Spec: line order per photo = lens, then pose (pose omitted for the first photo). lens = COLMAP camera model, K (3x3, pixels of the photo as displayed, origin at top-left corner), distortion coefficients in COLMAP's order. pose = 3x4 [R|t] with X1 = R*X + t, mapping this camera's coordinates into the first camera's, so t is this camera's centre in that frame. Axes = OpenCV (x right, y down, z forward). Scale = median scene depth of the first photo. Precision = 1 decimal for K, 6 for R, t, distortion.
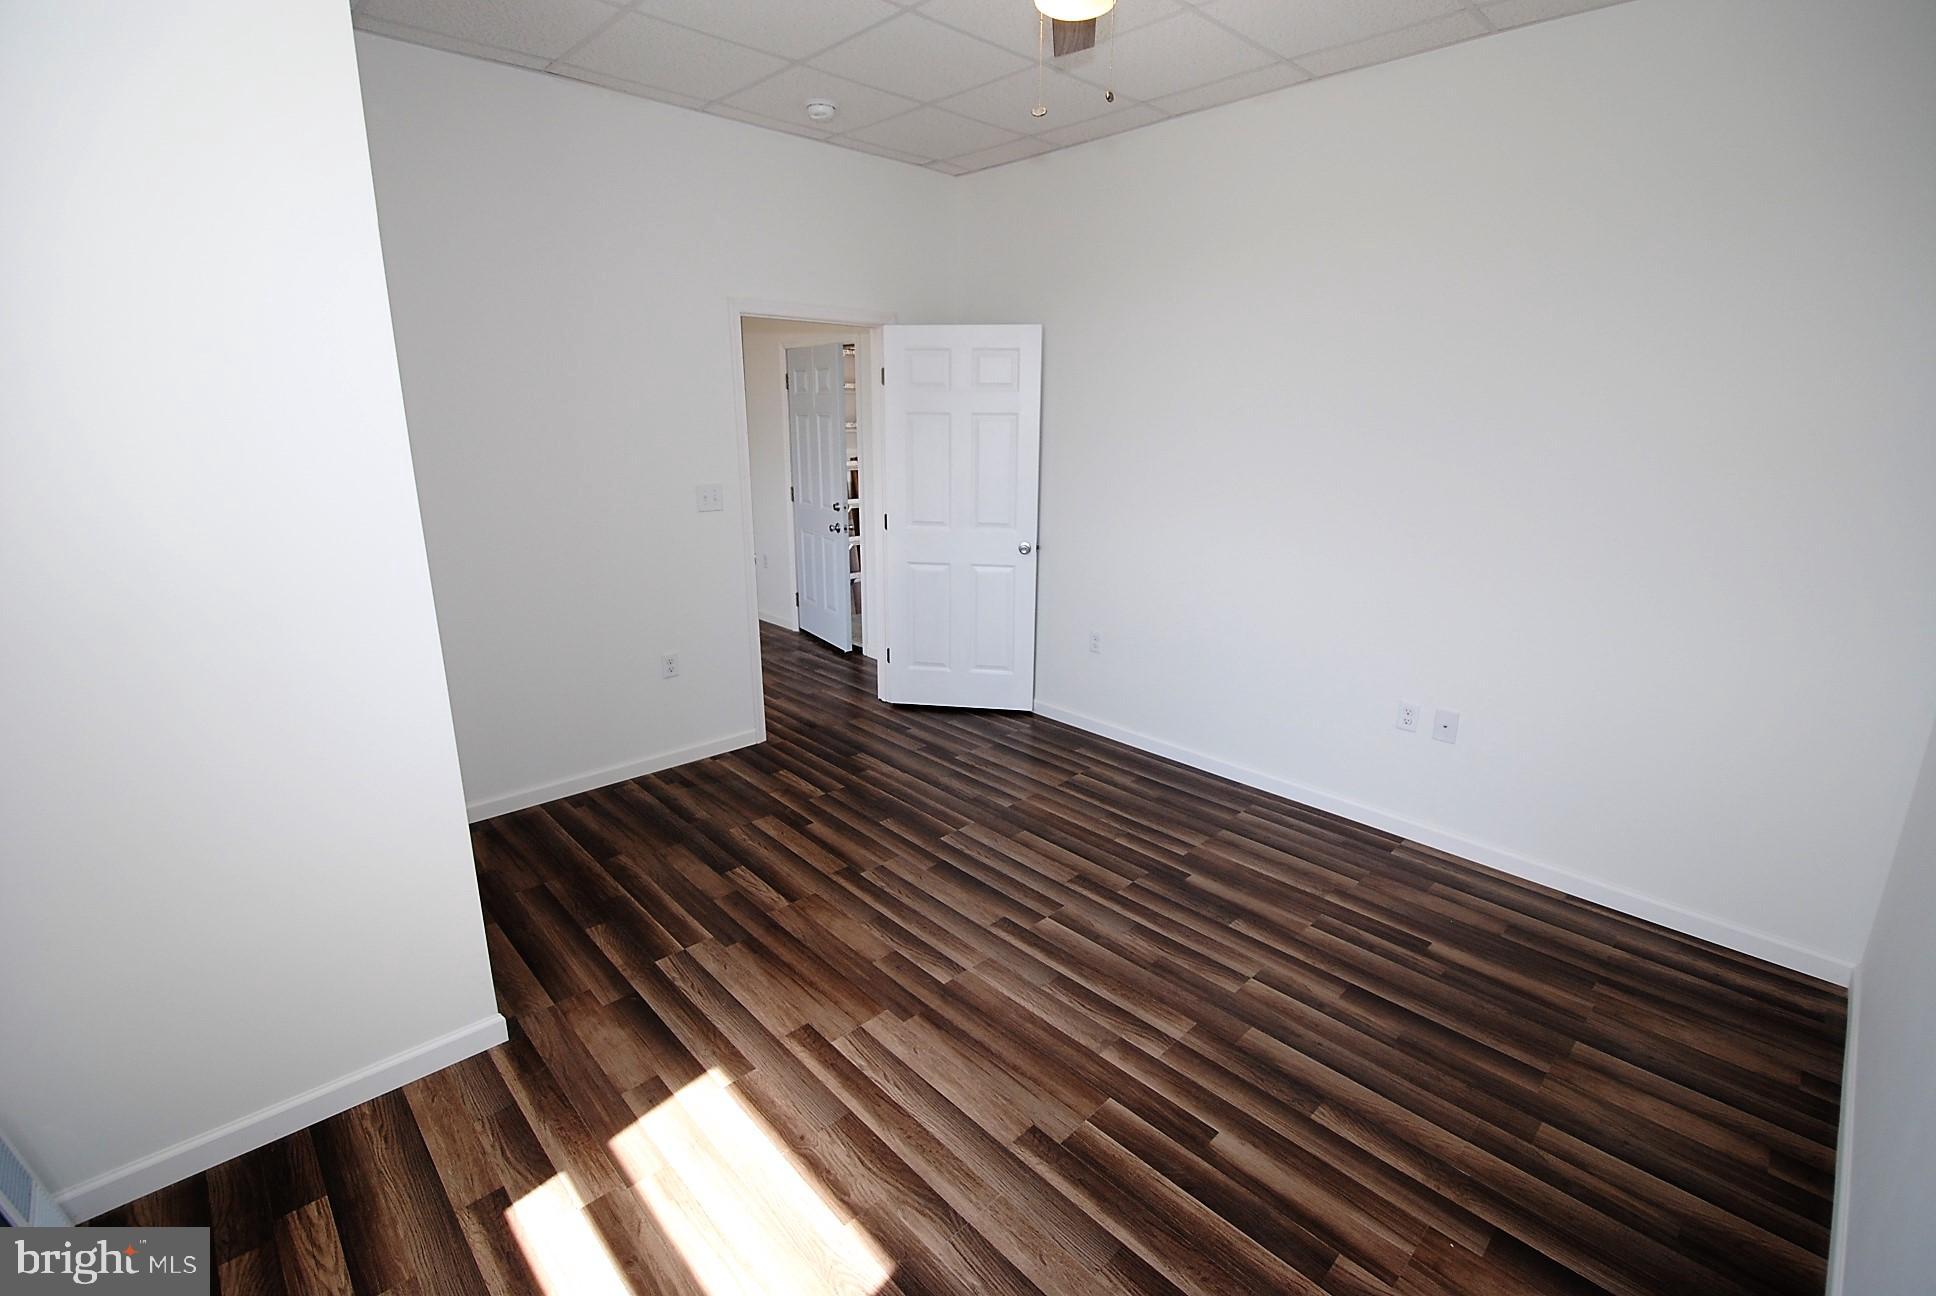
lens RADIAL K [[847.6, 0, 984.6], [0, 847.6, 645.6], [0, 0, 1]] dist [0.010294, -0.018865]
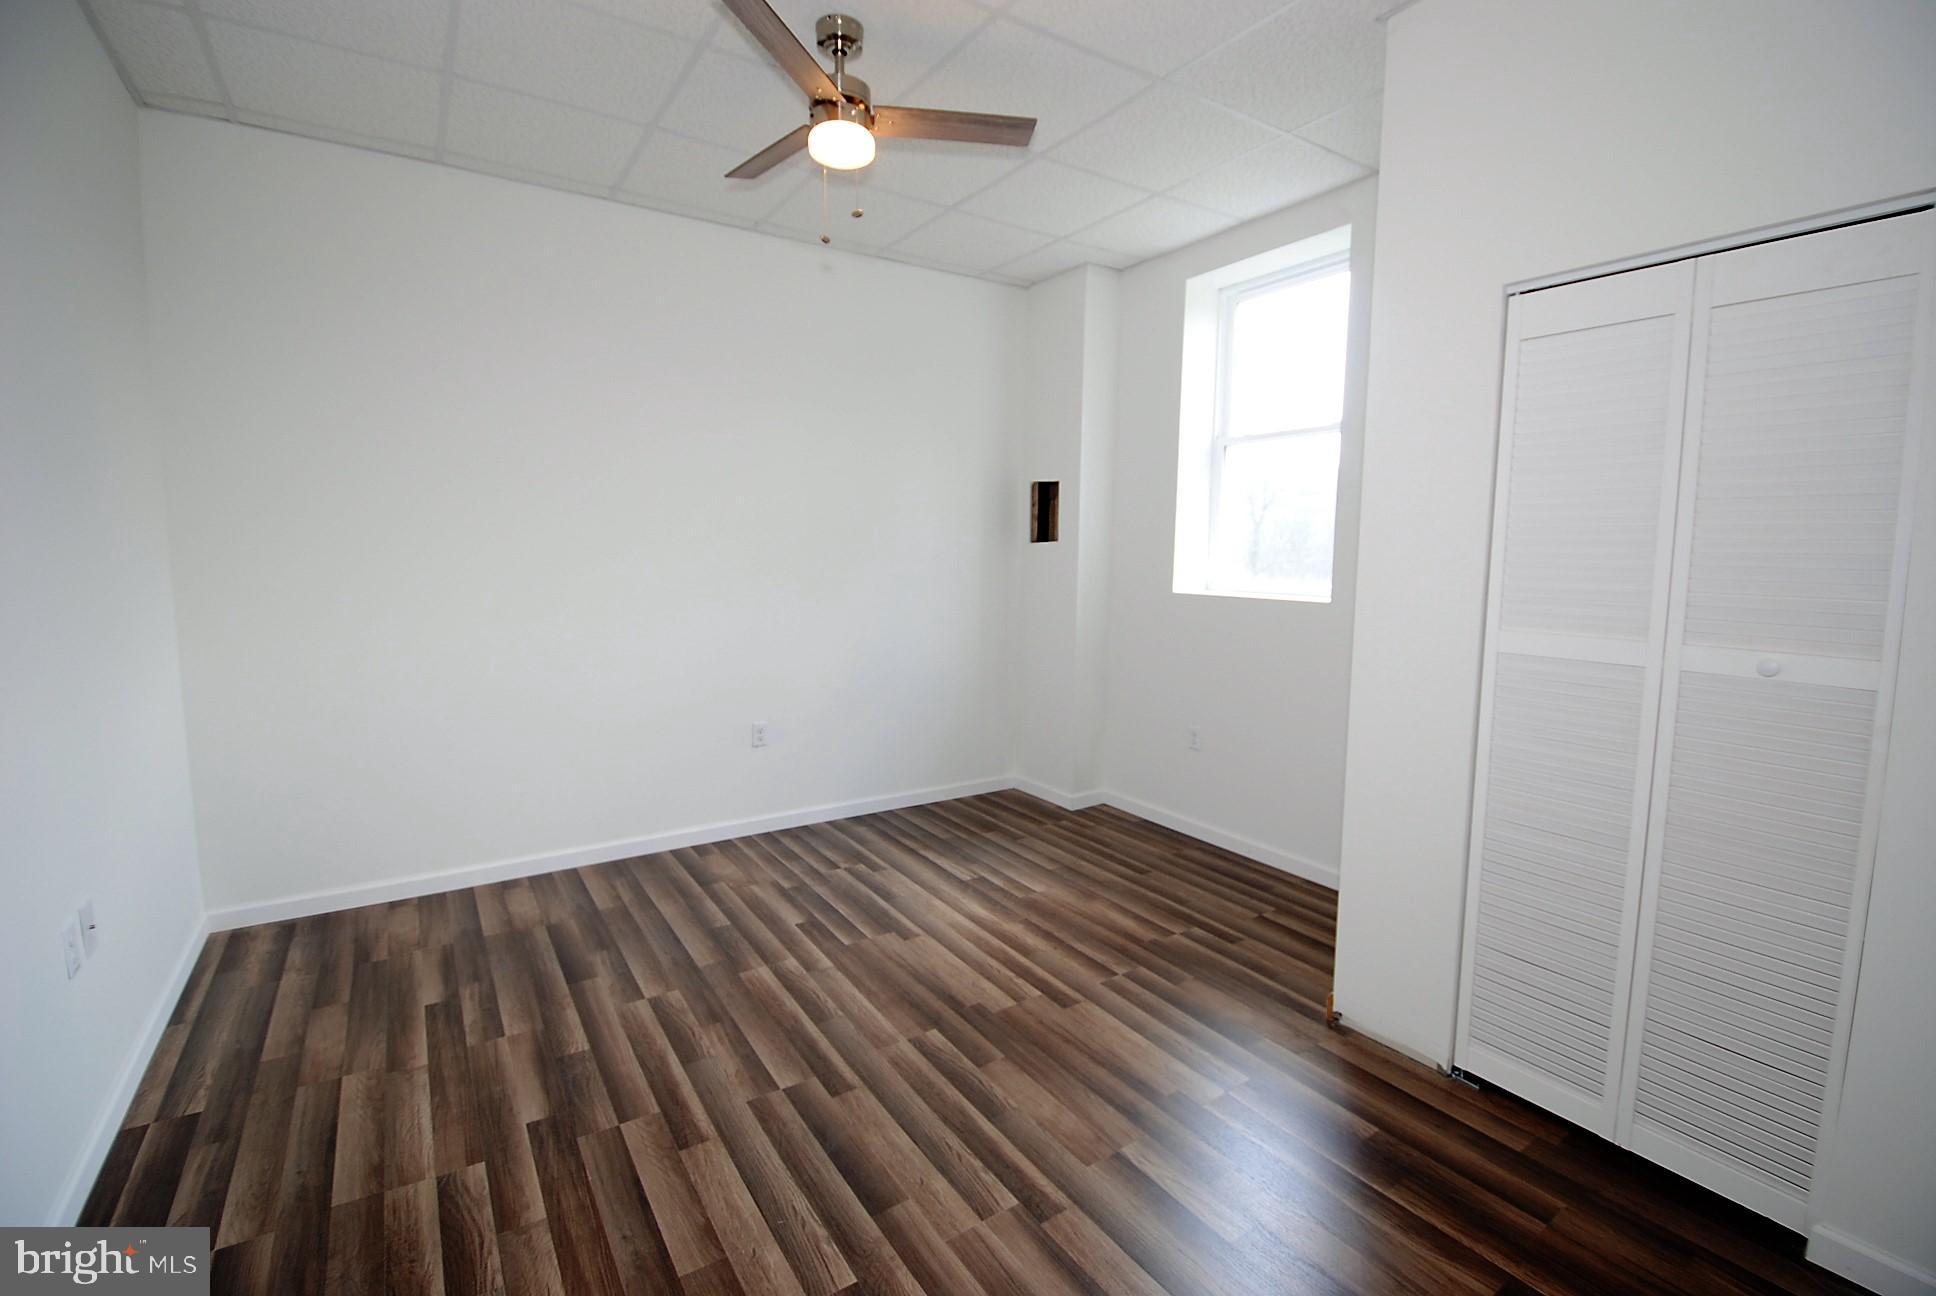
lens RADIAL K [[847.6, 0, 979.9], [0, 847.6, 628.6], [0, 0, 1]] dist [0.010294, -0.018865]
pose [[-0.983415, -0.033756, 0.178200, -0.233151], [0.032231, 0.934362, 0.354866, -0.349819], [-0.178482, 0.354724, -0.917777, 1.551419]]
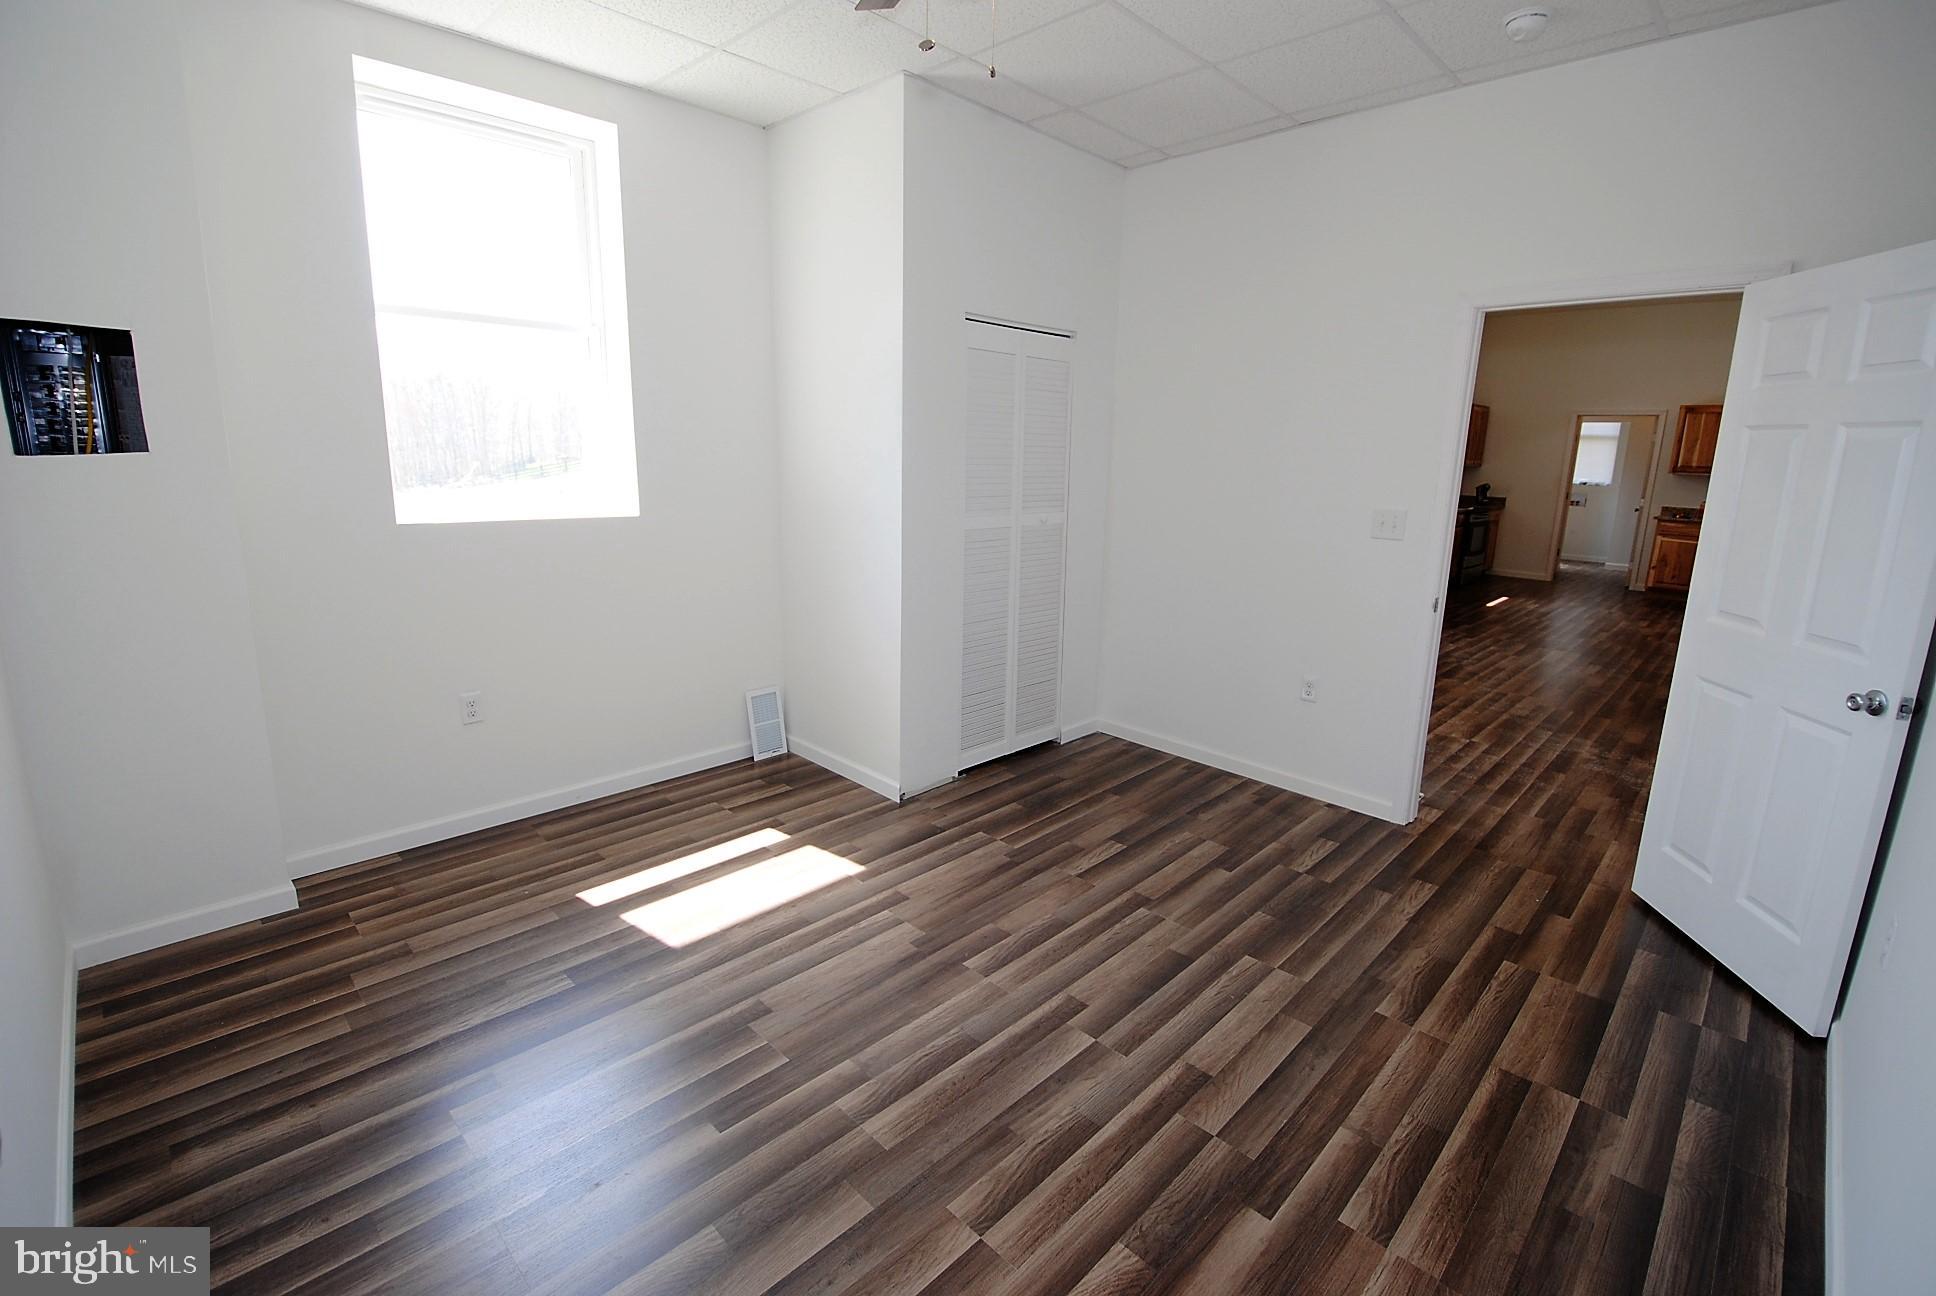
lens RADIAL K [[847.6, 0, 963.9], [0, 847.6, 646.8], [0, 0, 1]] dist [0.010294, -0.018865]
pose [[0.012478, 0.219132, -0.975615, 0.766442], [-0.288049, 0.935119, 0.206352, -0.147601], [0.957534, 0.278450, 0.074789, 0.732423]]
